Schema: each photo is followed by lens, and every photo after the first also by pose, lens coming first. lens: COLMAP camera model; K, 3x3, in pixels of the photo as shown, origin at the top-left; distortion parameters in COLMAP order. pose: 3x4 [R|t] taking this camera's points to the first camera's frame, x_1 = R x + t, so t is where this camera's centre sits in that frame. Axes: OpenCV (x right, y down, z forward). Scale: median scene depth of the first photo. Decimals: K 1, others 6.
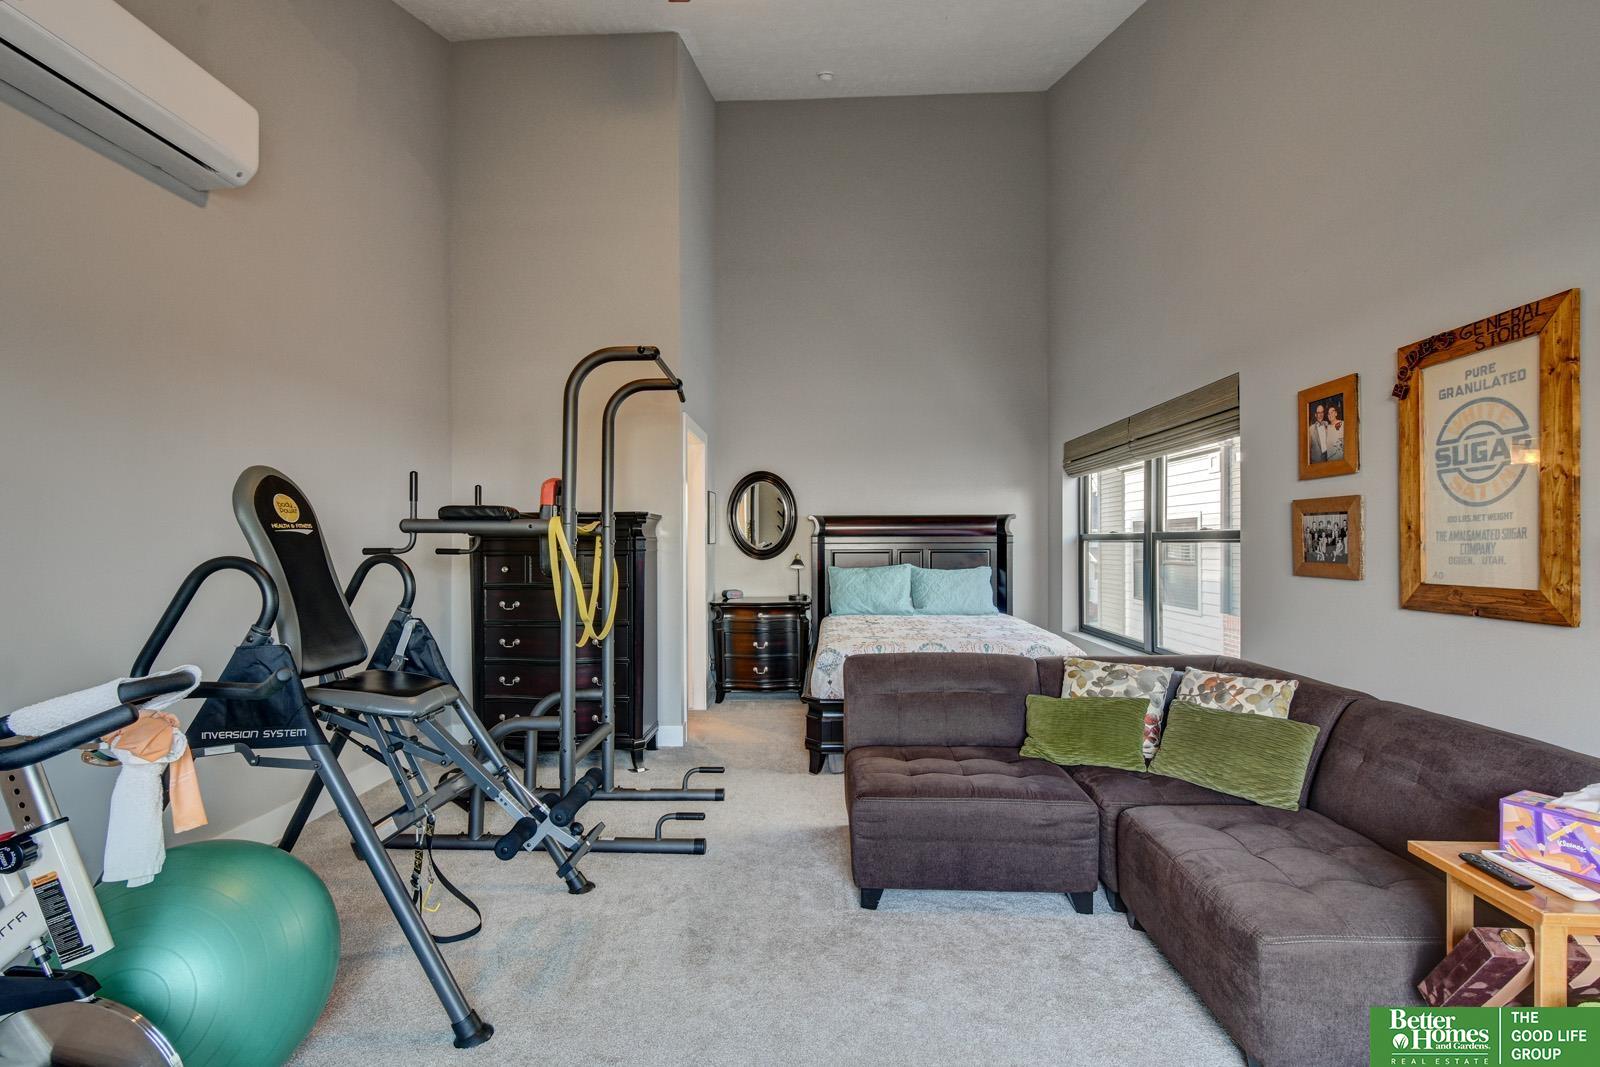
lens RADIAL K [[740.0, 0, 794.6], [0, 740.0, 539.2], [0, 0, 1]] dist [0.016012, -0.000687]
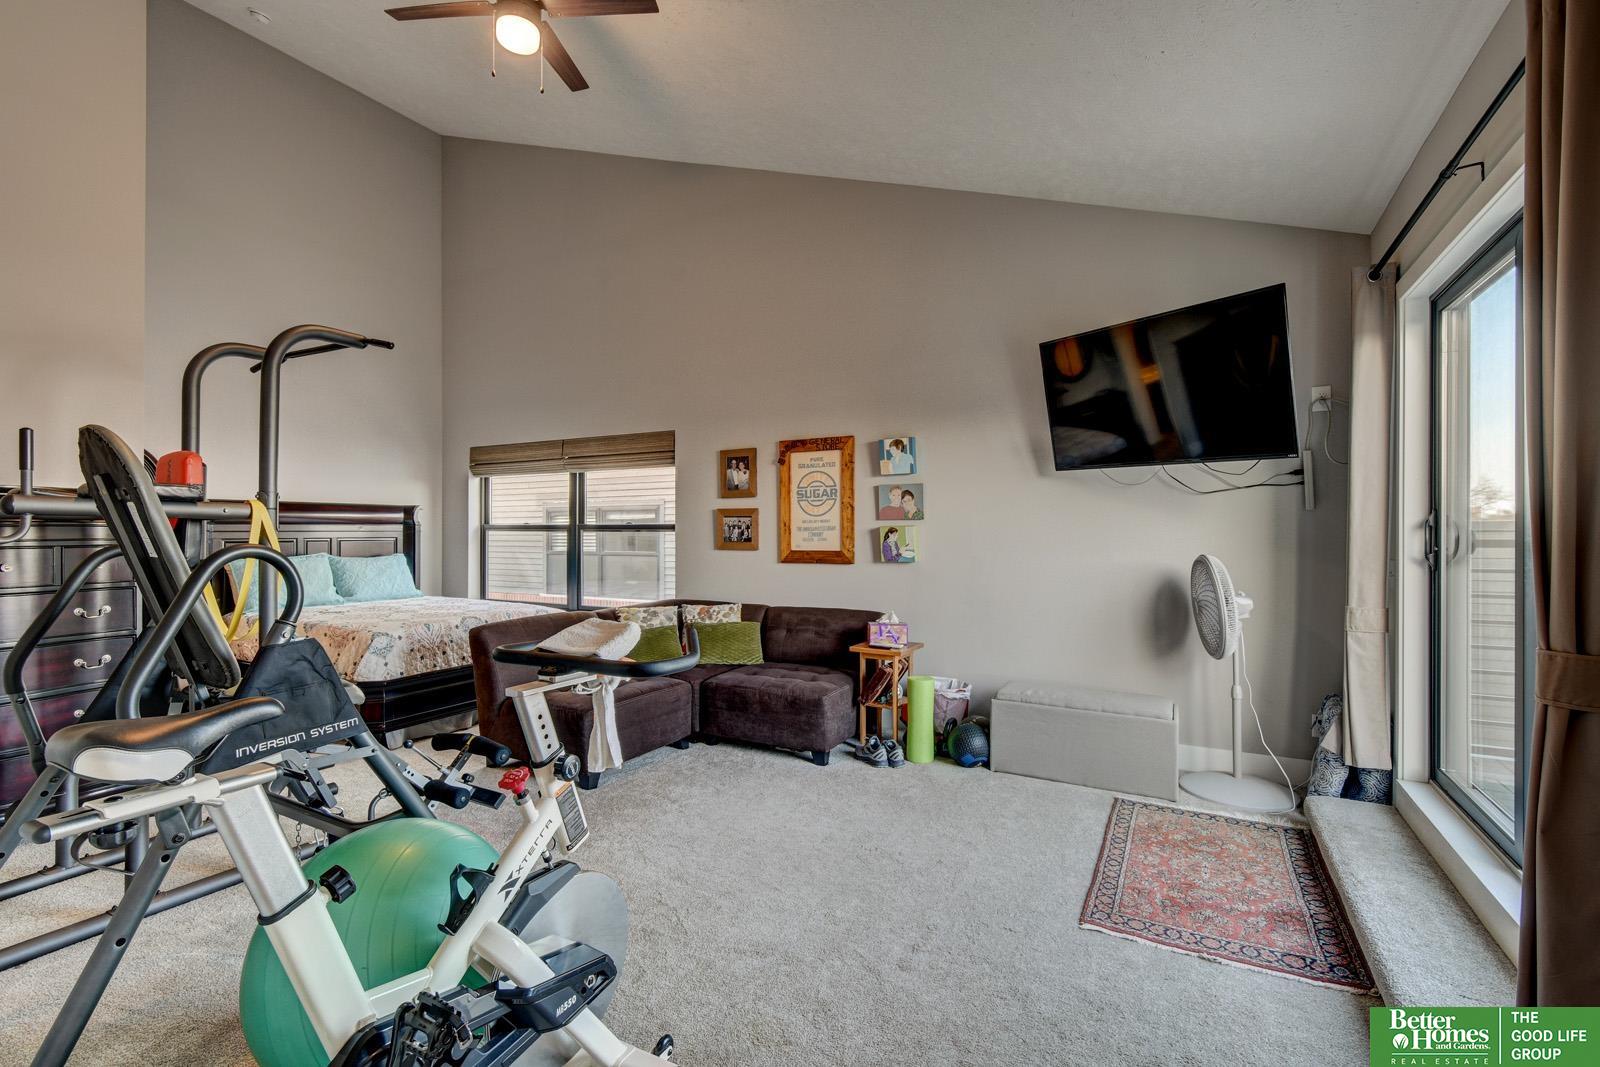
lens RADIAL K [[740.0, 0, 794.6], [0, 740.0, 539.2], [0, 0, 1]] dist [0.016012, -0.000687]
pose [[0.432005, -0.006202, 0.901850, -0.988176], [-0.006664, 0.999927, 0.010069, 0.003507], [-0.901847, -0.010360, 0.431932, 0.043473]]
